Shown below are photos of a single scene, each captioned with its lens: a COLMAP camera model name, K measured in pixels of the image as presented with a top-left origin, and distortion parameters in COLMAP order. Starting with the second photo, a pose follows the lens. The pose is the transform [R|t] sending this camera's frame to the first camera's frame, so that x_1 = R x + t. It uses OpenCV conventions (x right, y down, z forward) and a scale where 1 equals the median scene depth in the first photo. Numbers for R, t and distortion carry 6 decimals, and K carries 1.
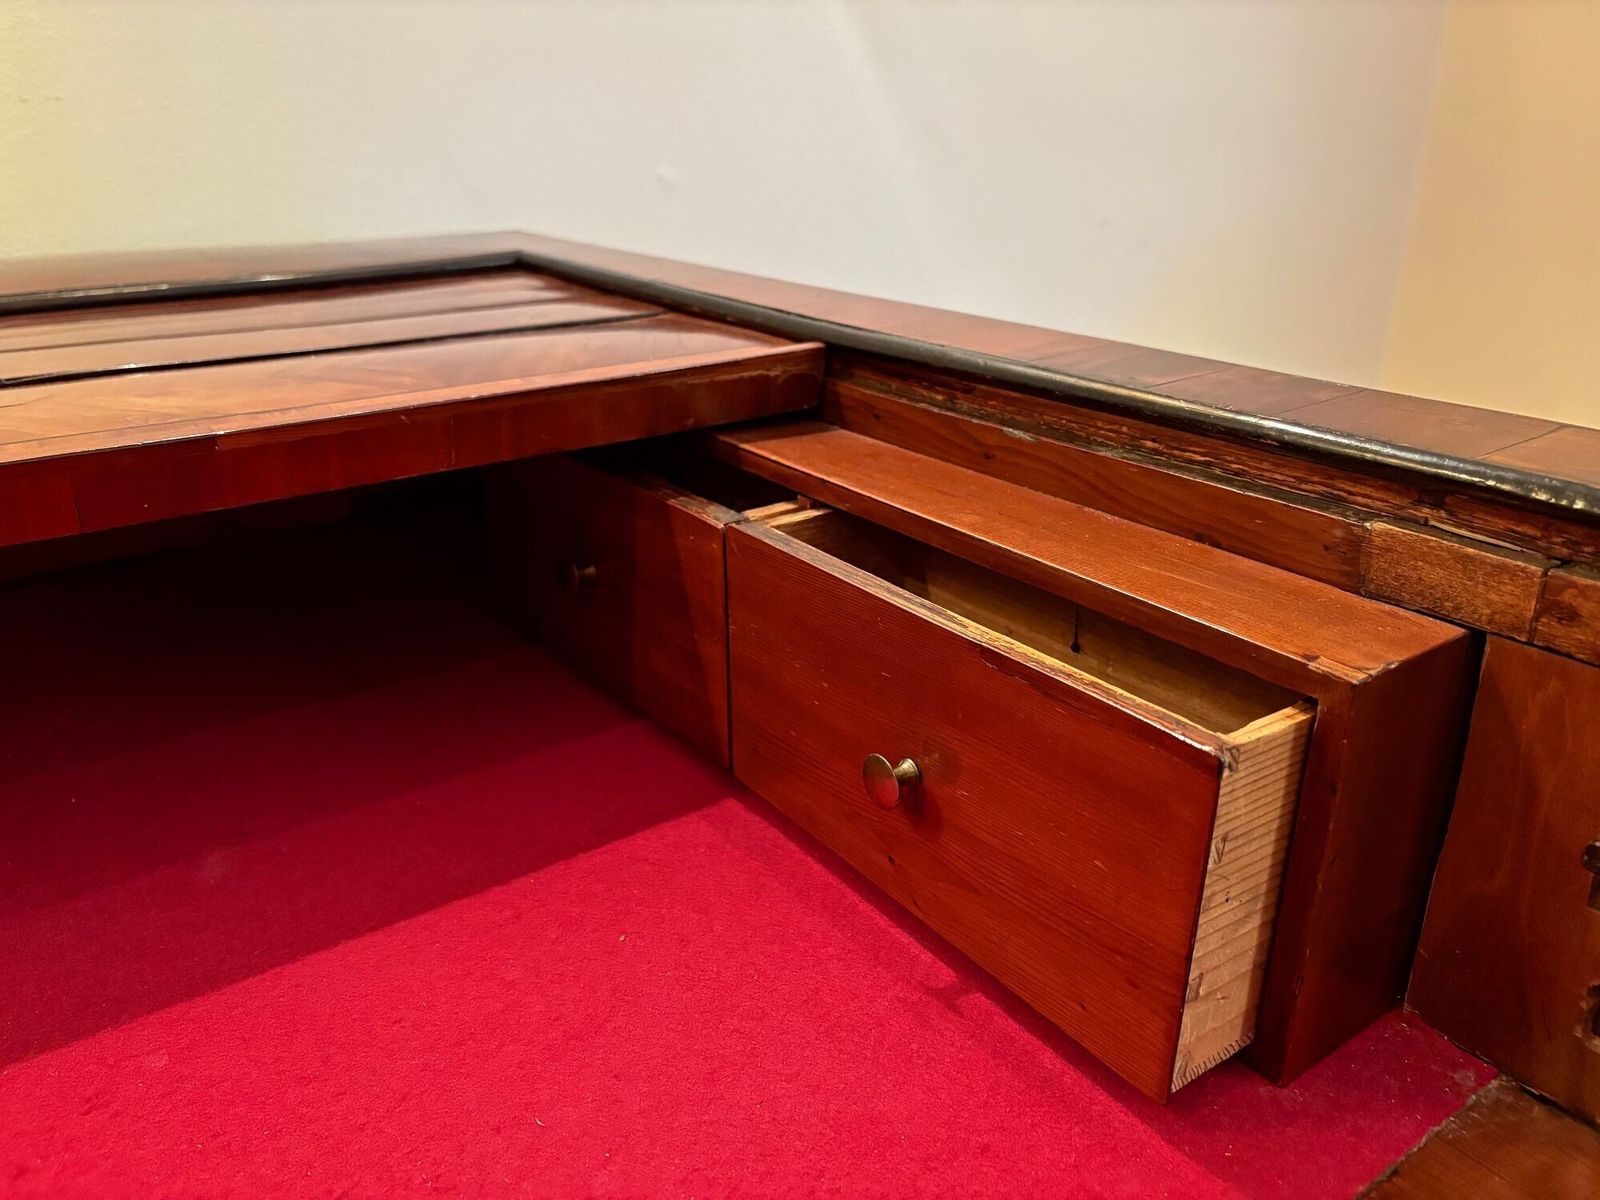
lens RADIAL K [[1280.1, 0, 797.0], [0, 1280.1, 614.1], [0, 0, 1]] dist [0.013032, 0.021836]
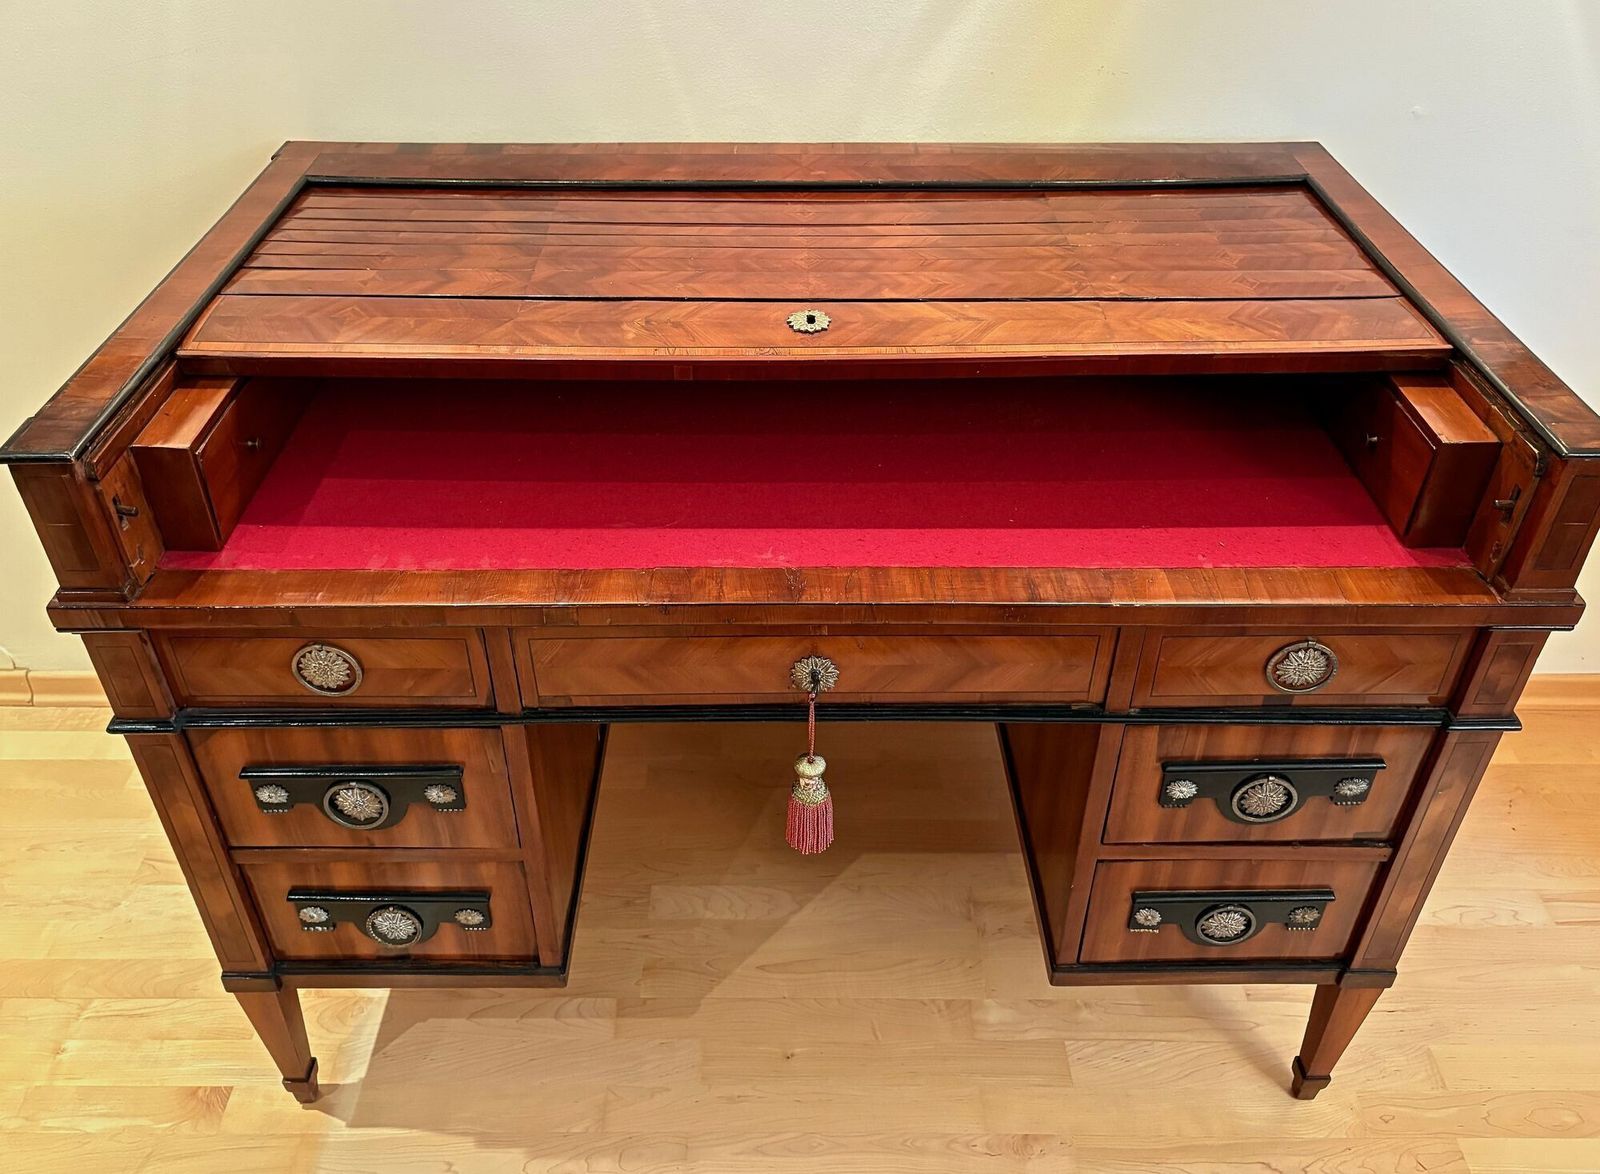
lens RADIAL K [[1271.5, 0, 774.5], [0, 1271.5, 558.5], [0, 0, 1]] dist [0.022557, -0.016911]
pose [[0.811531, 0.341429, -0.474176, 0.658272], [-0.211975, 0.928263, 0.305606, -0.337859], [0.544503, -0.147495, 0.825689, -3.028667]]
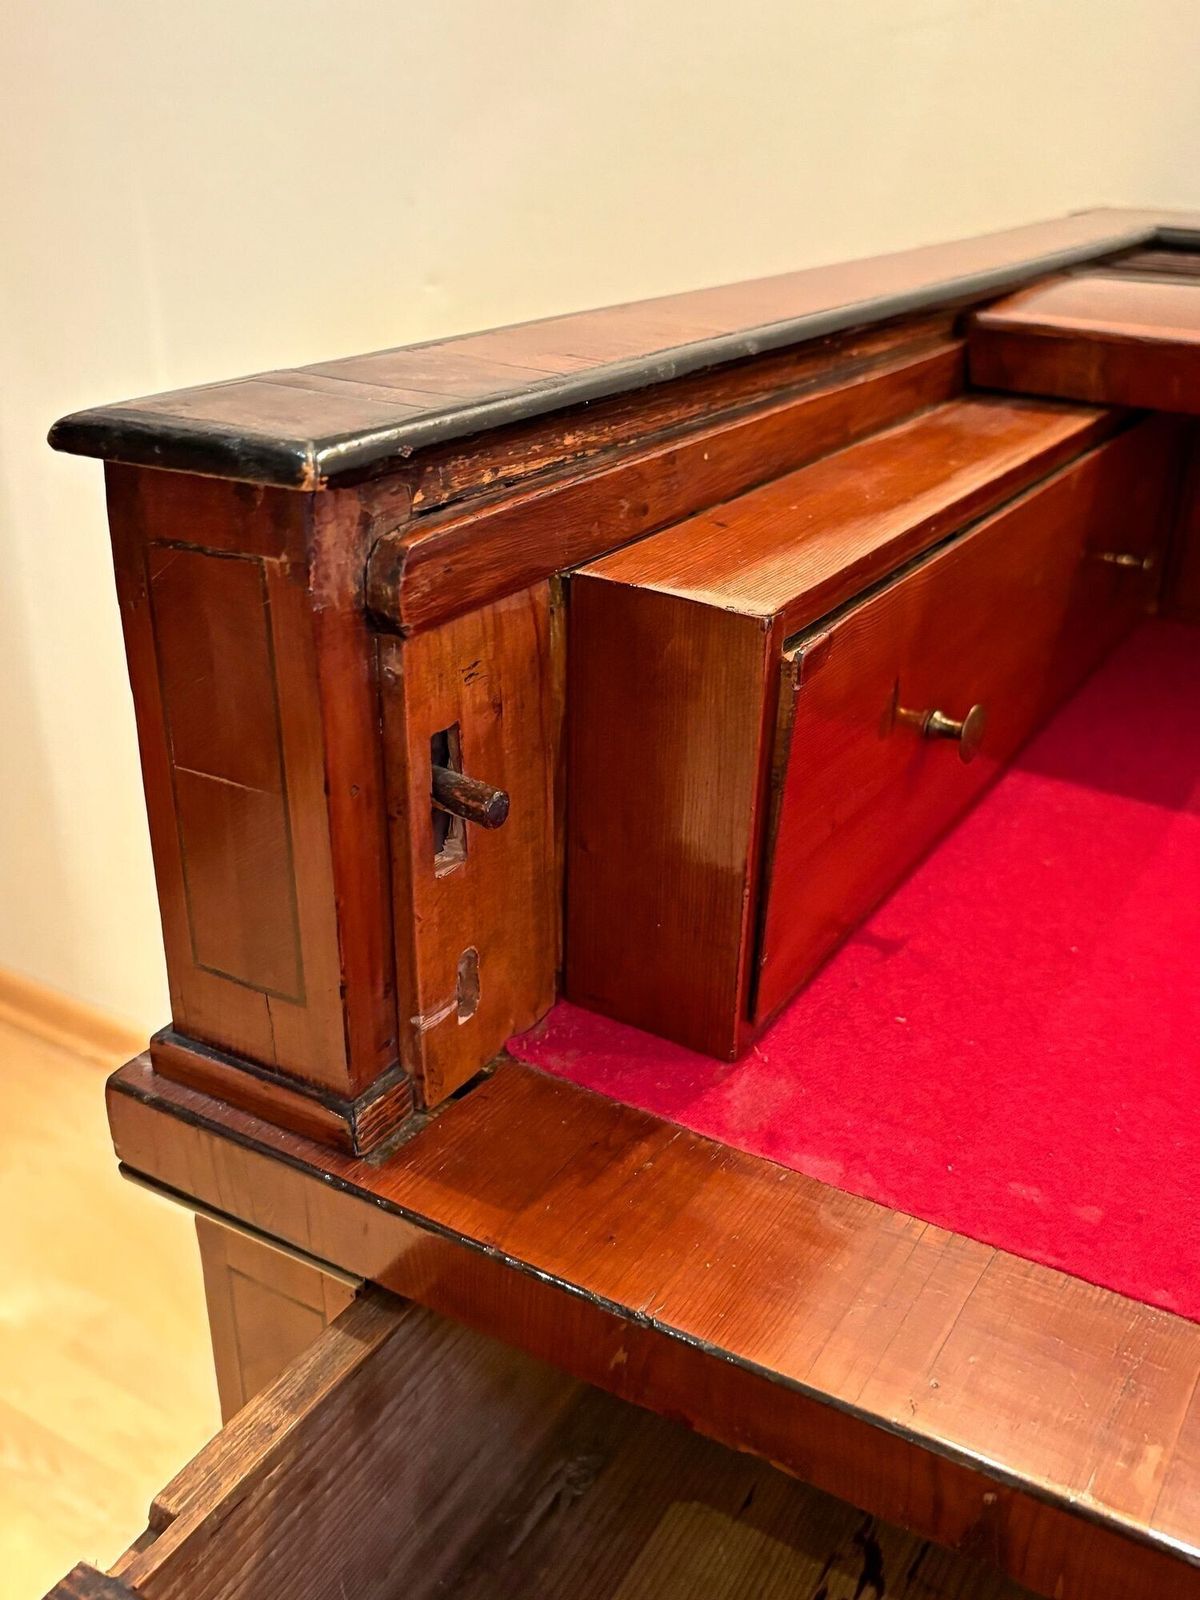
lens RADIAL K [[1517.8, 0, 602.0], [0, 1517.8, 797.7], [0, 0, 1]] dist [0.017381, 0.000000]
pose [[0.398413, 0.381161, -0.834256, -1.572633], [-0.356999, 0.902280, 0.241750, 0.693352], [0.844878, 0.201513, 0.495554, -1.535076]]
